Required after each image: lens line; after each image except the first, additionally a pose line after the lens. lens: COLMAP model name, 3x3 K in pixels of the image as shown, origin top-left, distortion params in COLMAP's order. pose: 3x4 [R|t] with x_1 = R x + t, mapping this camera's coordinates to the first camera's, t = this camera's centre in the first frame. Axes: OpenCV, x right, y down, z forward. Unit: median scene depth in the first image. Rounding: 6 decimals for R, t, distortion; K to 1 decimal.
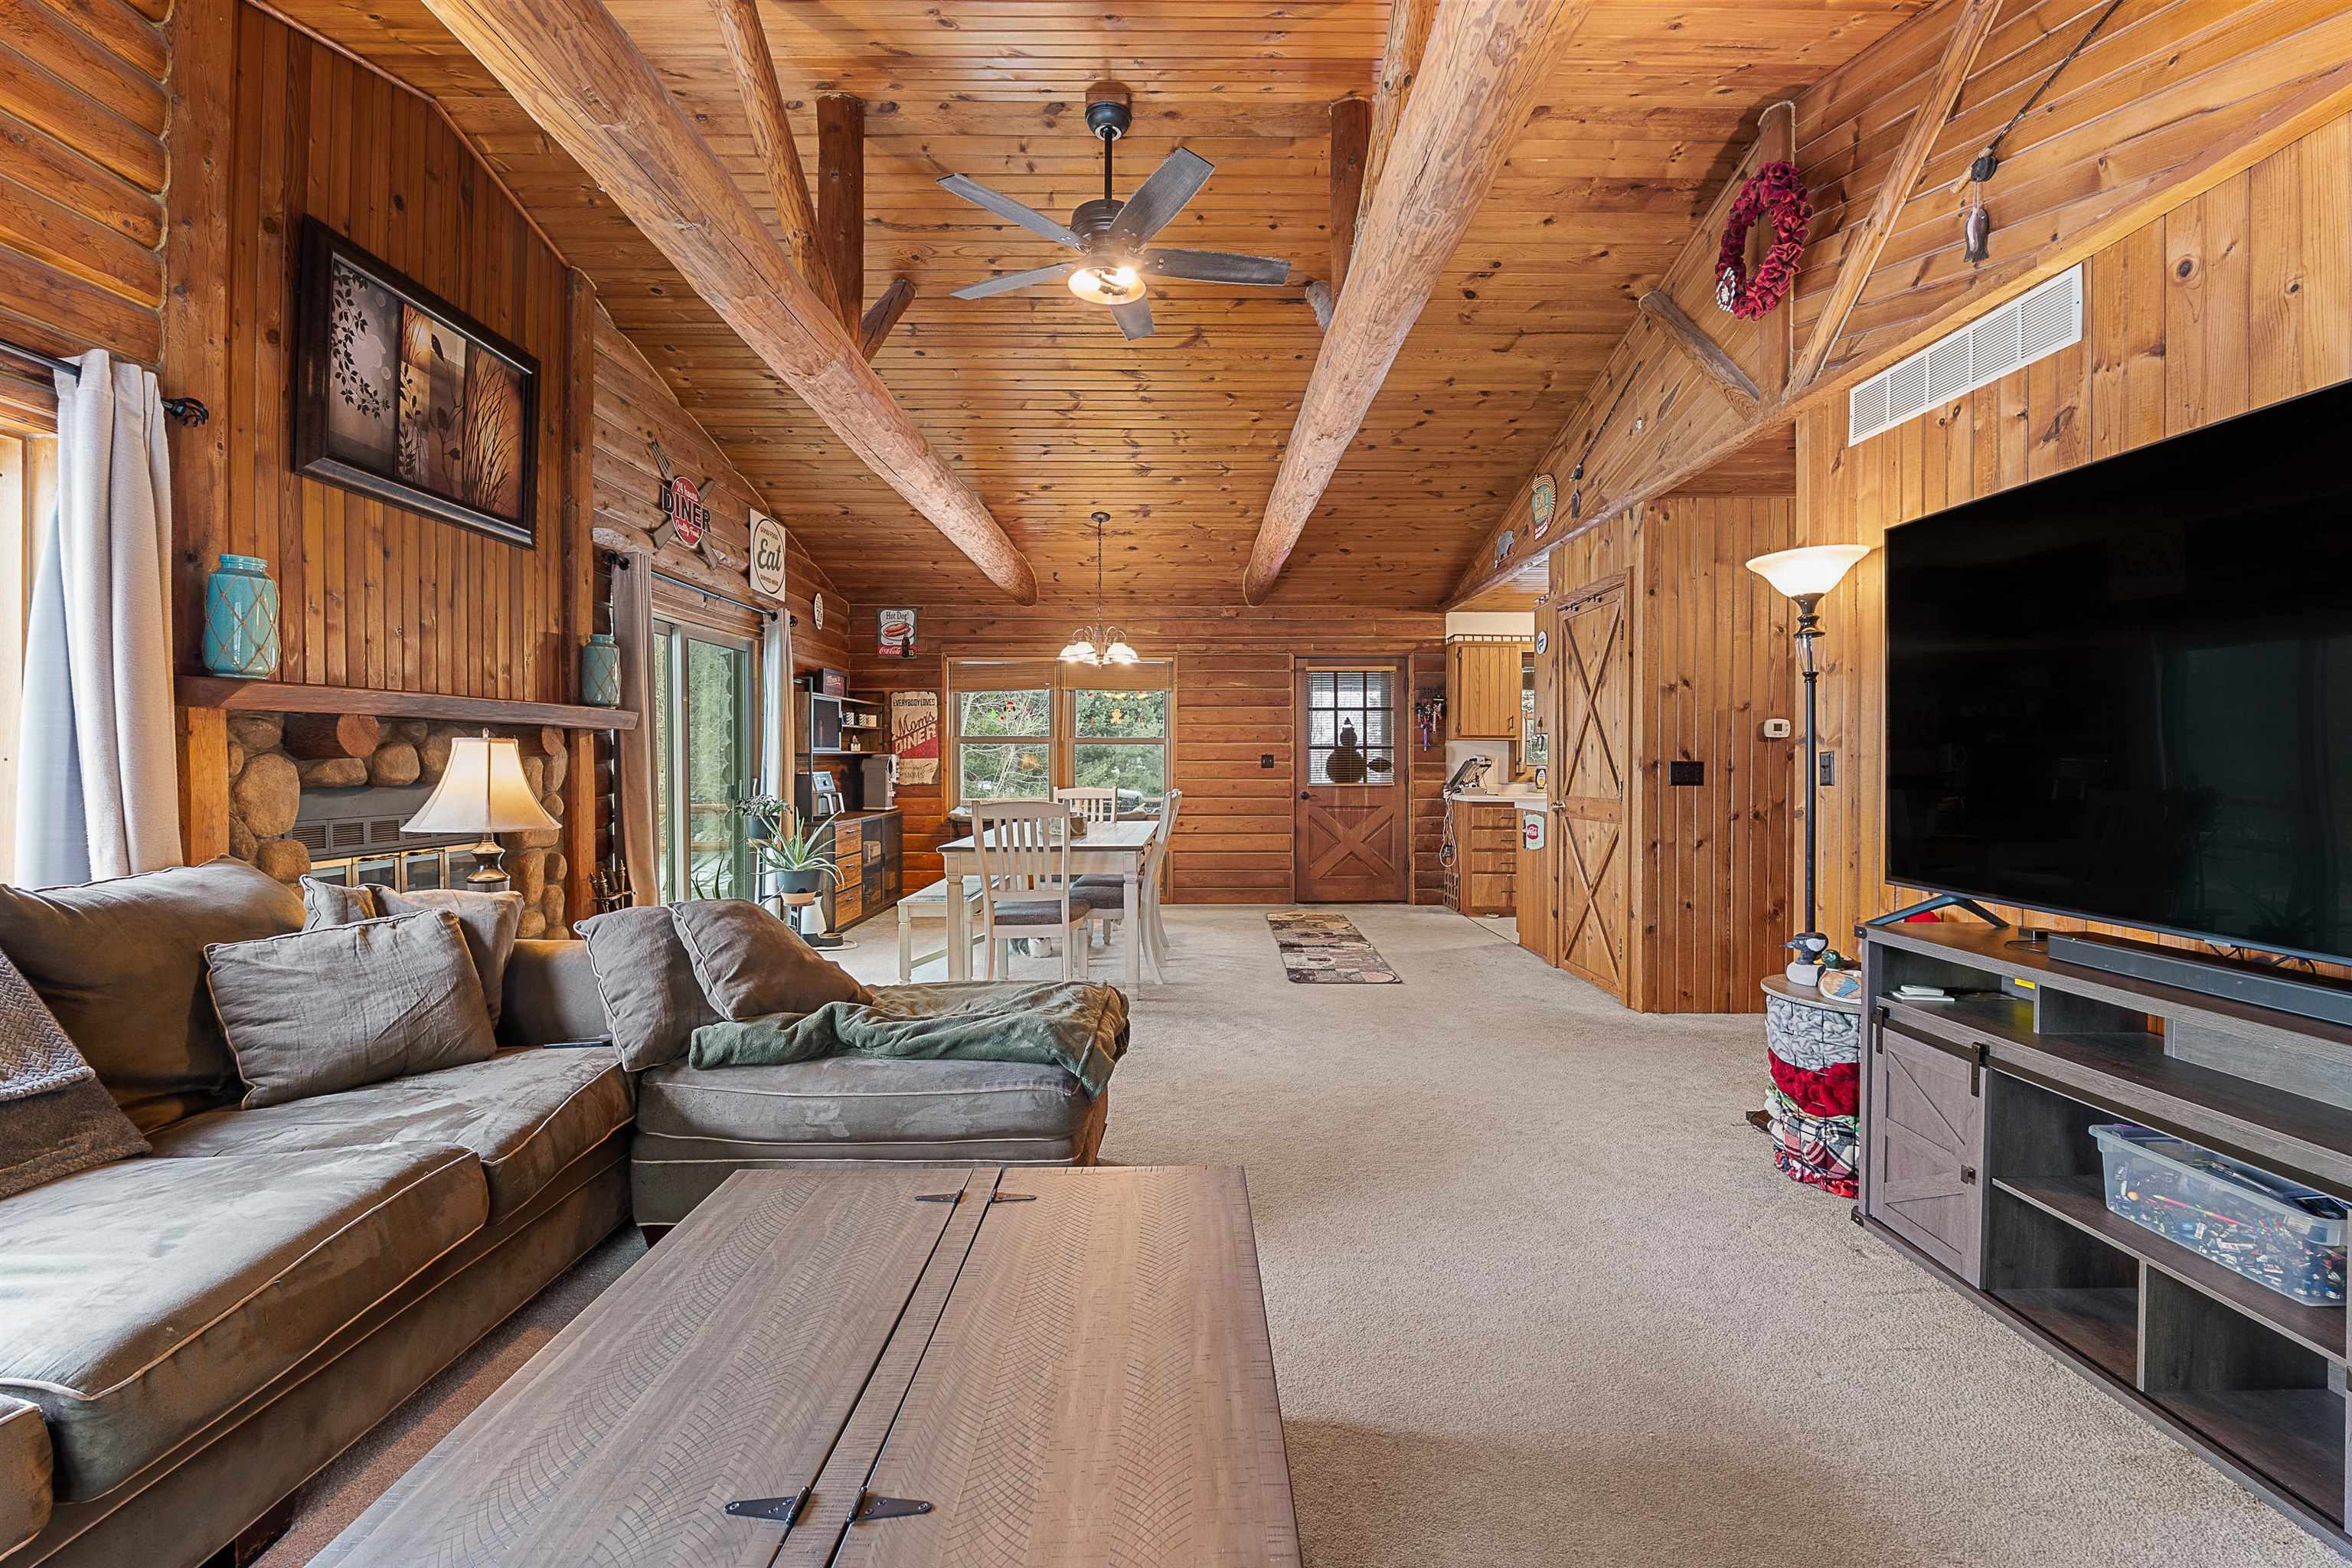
lens RADIAL K [[995.4, 0, 1181.8], [0, 995.4, 737.8], [0, 0, 1]] dist [-0.000899, -0.000068]
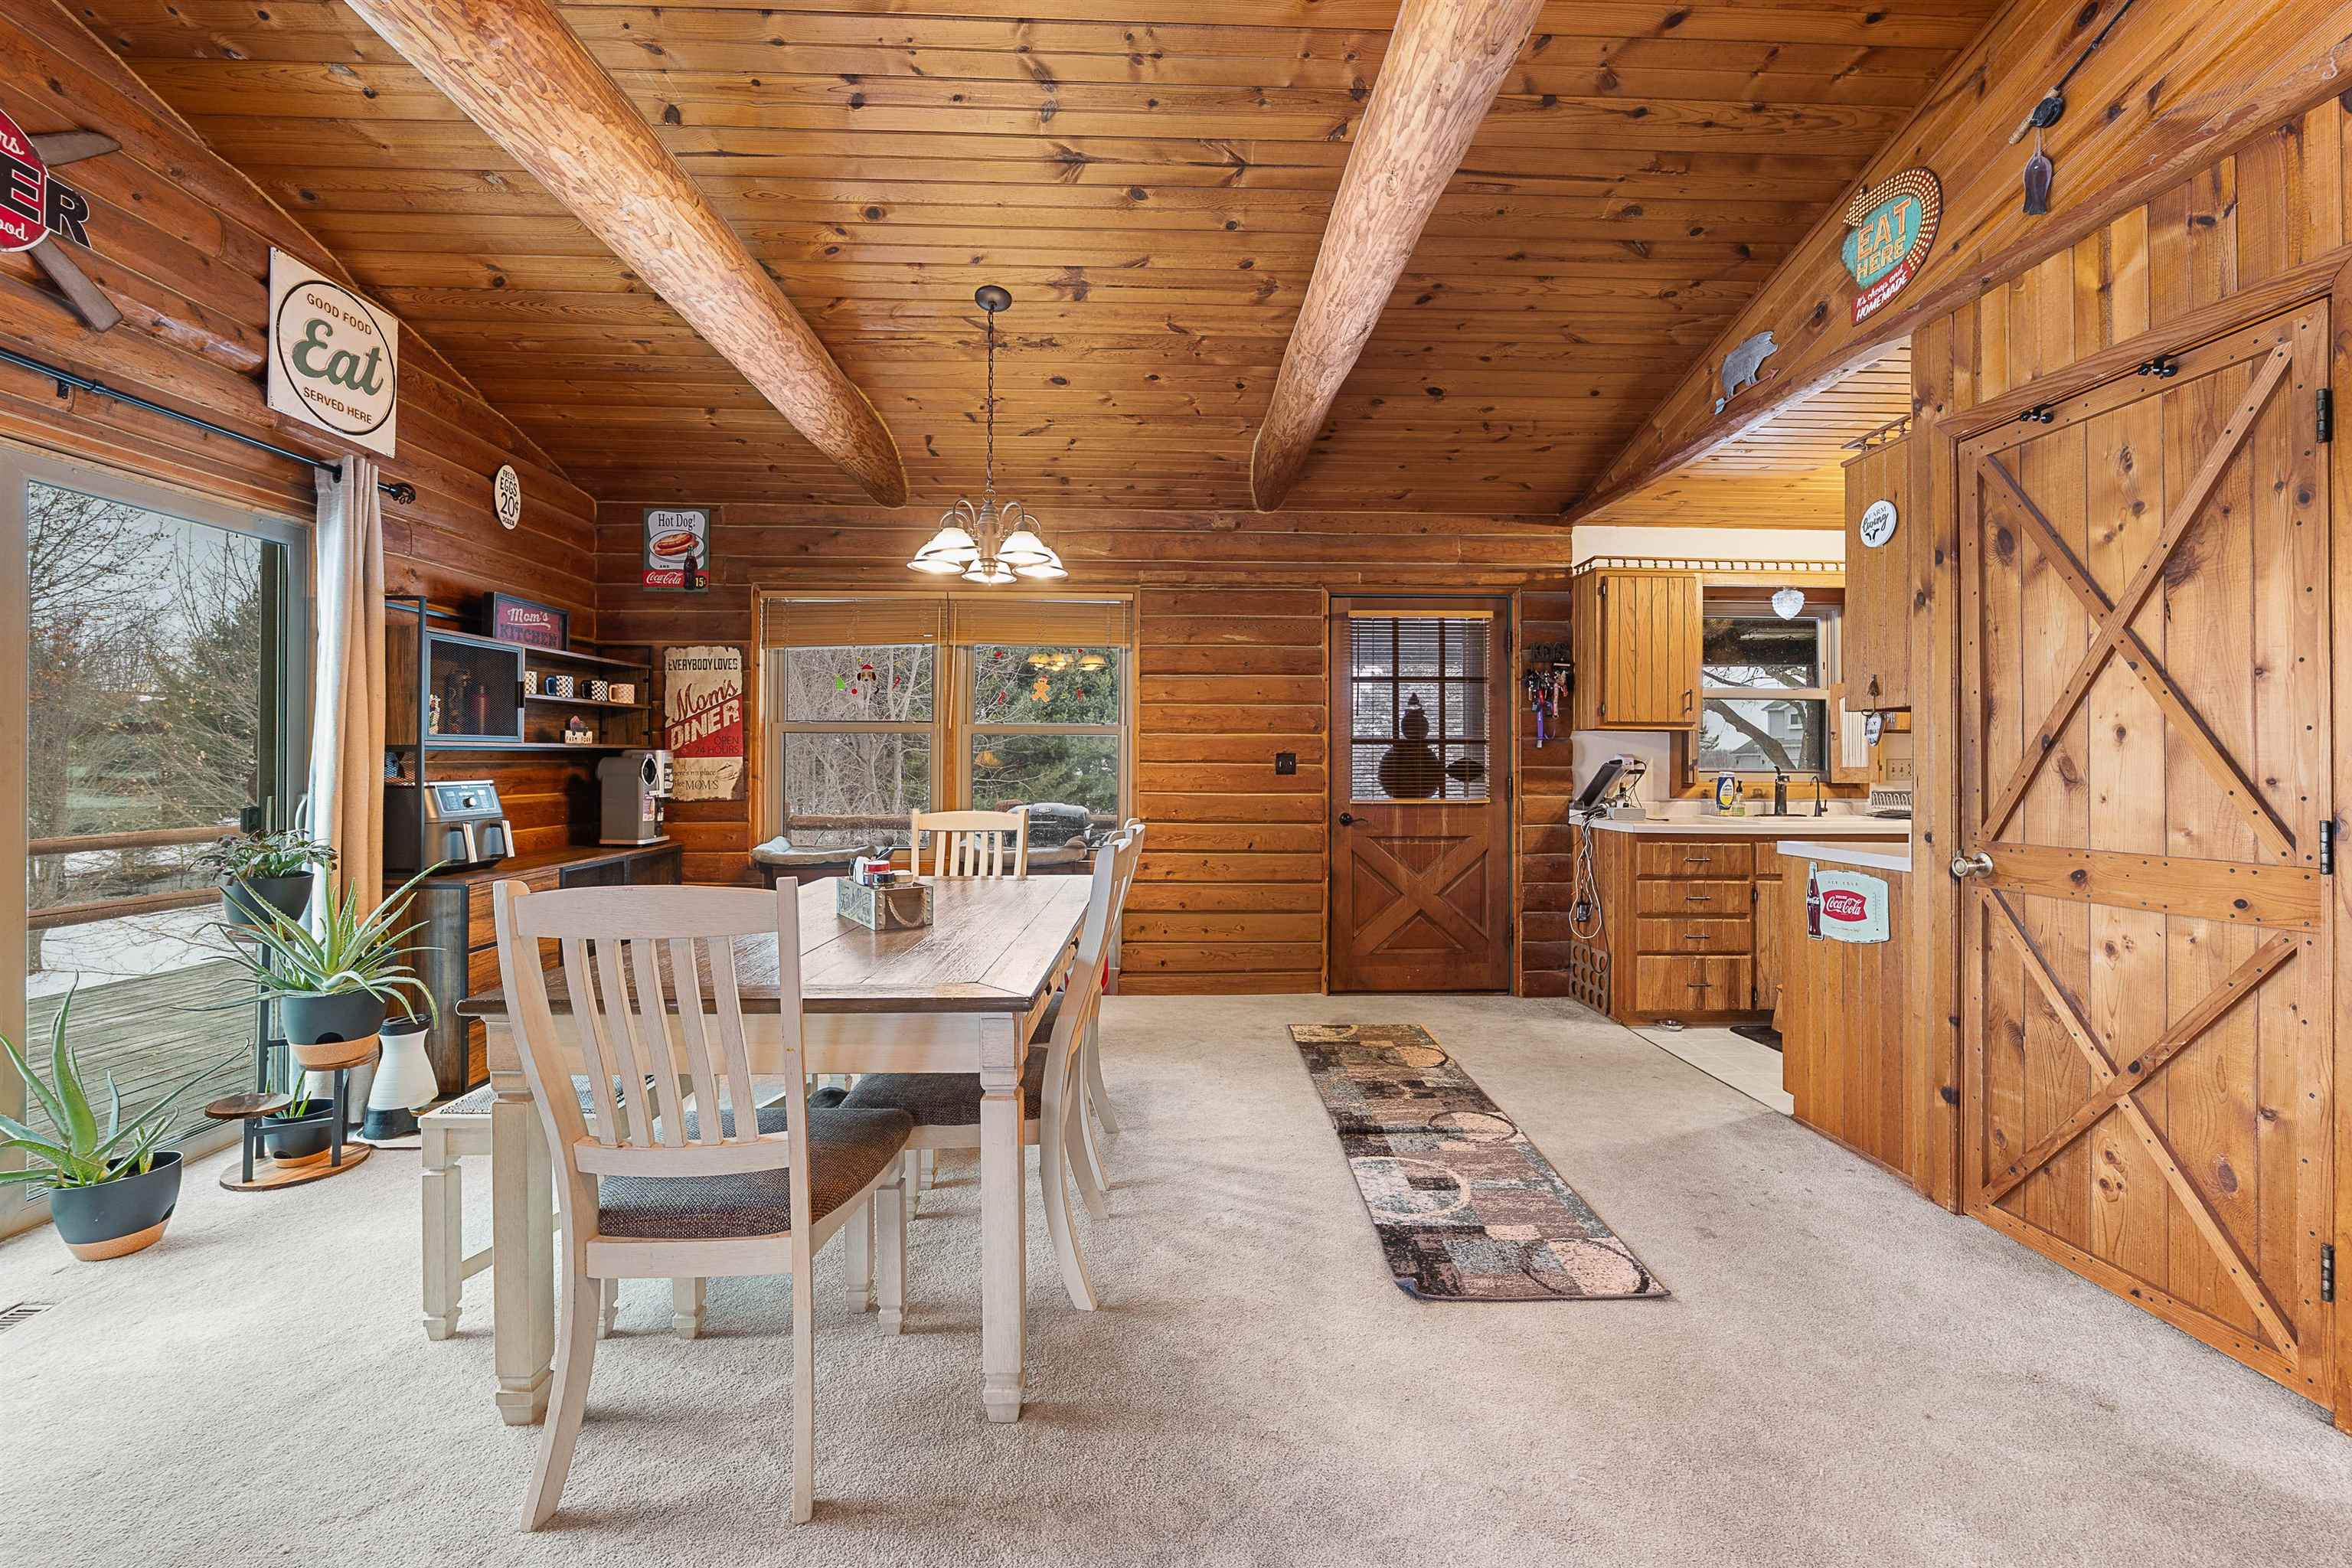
lens RADIAL K [[995.4, 0, 1181.8], [0, 995.4, 737.8], [0, 0, 1]] dist [-0.000899, -0.000068]
pose [[0.999437, 0.003952, 0.033305, 0.001395], [-0.003884, 0.999990, -0.002093, 0.009939], [-0.033313, 0.001962, 0.999443, 0.414614]]
